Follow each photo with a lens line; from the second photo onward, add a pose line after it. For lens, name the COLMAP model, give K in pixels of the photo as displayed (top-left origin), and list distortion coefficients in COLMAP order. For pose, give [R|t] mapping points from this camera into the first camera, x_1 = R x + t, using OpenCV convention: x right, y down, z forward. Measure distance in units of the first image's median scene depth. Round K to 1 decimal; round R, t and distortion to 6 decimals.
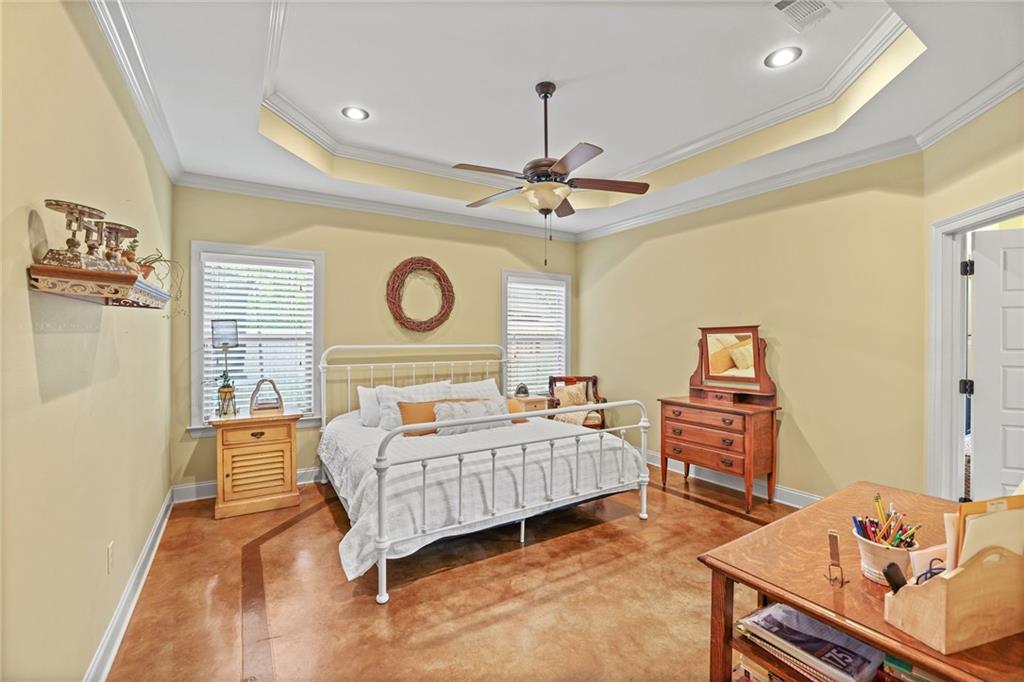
lens RADIAL K [[437.3, 0, 509.1], [0, 437.3, 337.6], [0, 0, 1]] dist [-0.044837, 0.009946]
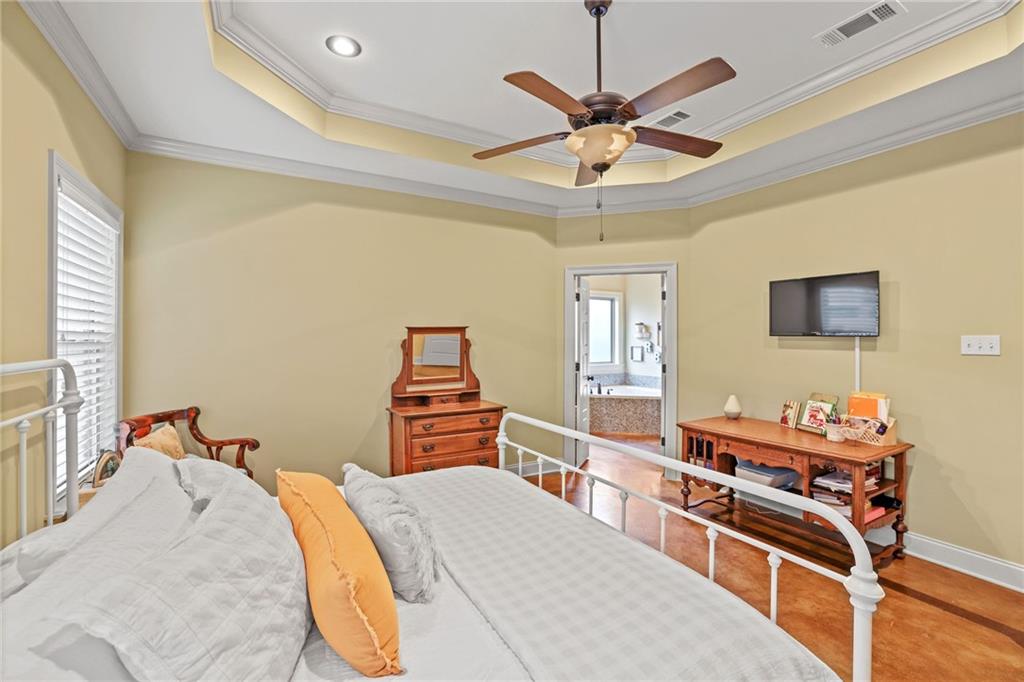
lens RADIAL K [[437.3, 0, 509.1], [0, 437.3, 337.6], [0, 0, 1]] dist [-0.044837, 0.009946]
pose [[0.038070, 0.000649, 0.999275, -0.466421], [0.000448, 1.000000, -0.000666, -0.000488], [-0.999275, 0.000473, 0.038070, 0.814014]]
